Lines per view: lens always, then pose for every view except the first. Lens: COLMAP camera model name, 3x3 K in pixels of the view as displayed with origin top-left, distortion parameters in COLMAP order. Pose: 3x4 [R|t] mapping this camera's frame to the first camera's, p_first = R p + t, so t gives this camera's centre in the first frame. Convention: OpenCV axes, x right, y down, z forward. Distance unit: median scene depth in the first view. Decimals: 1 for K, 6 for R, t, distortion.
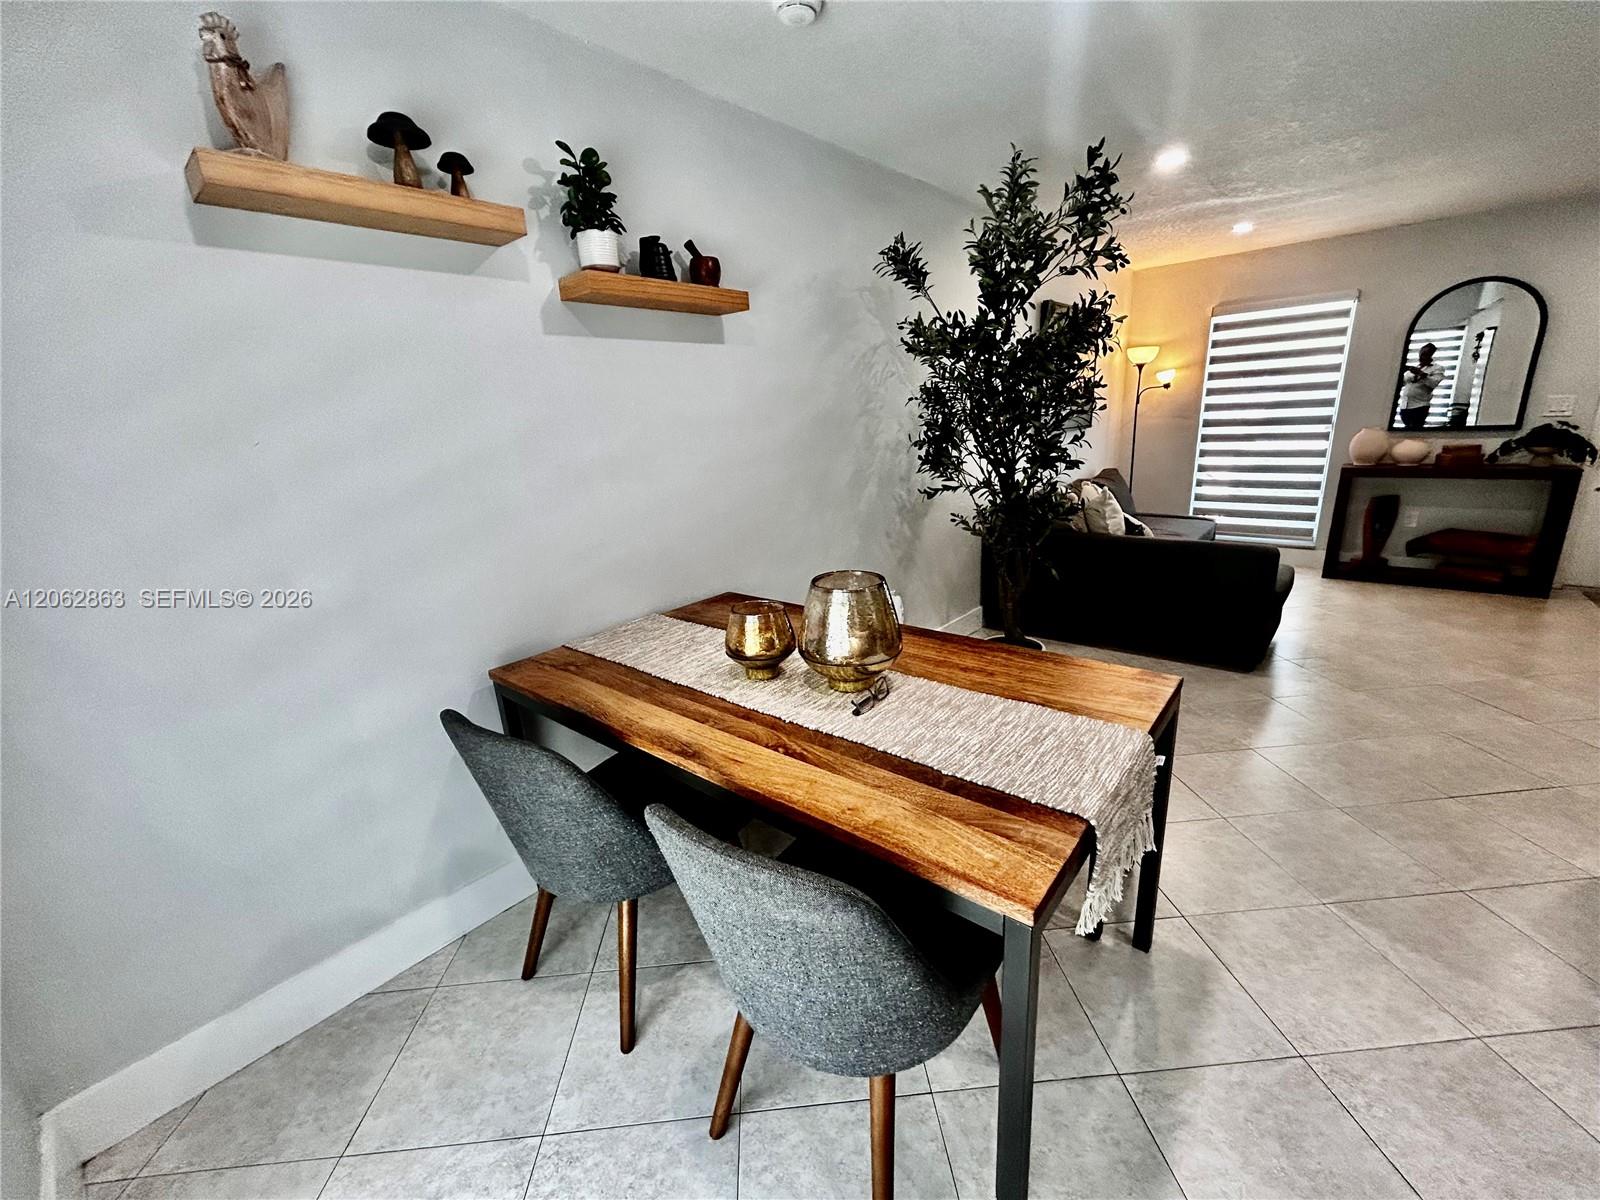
lens RADIAL K [[654.6, 0, 795.2], [0, 654.6, 601.2], [0, 0, 1]] dist [-0.000196, 0.000192]
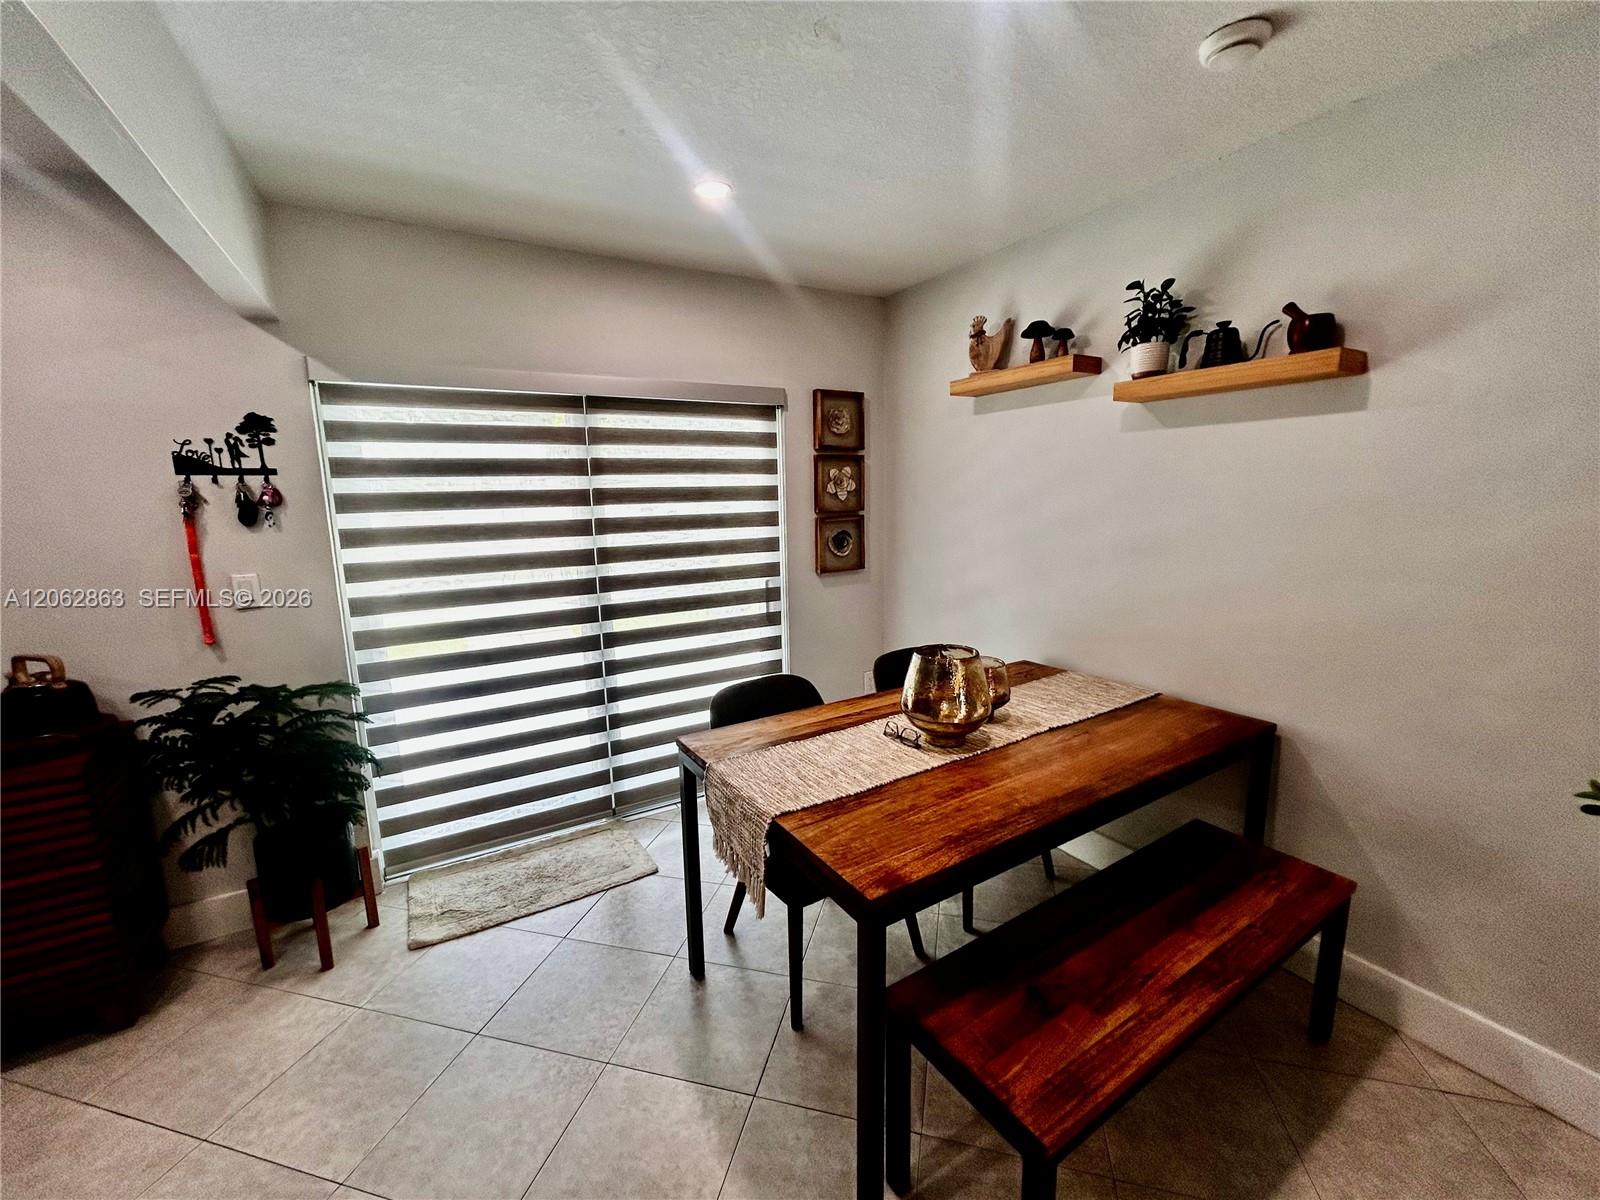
lens RADIAL K [[650.9, 0, 802.4], [0, 650.9, 600.6], [0, 0, 1]] dist [0.001640, 0.001269]
pose [[-0.310144, 0.219005, -0.925120, 1.024964], [-0.229719, 0.927005, 0.296463, -0.339630], [0.922518, 0.304464, -0.237195, 0.831398]]
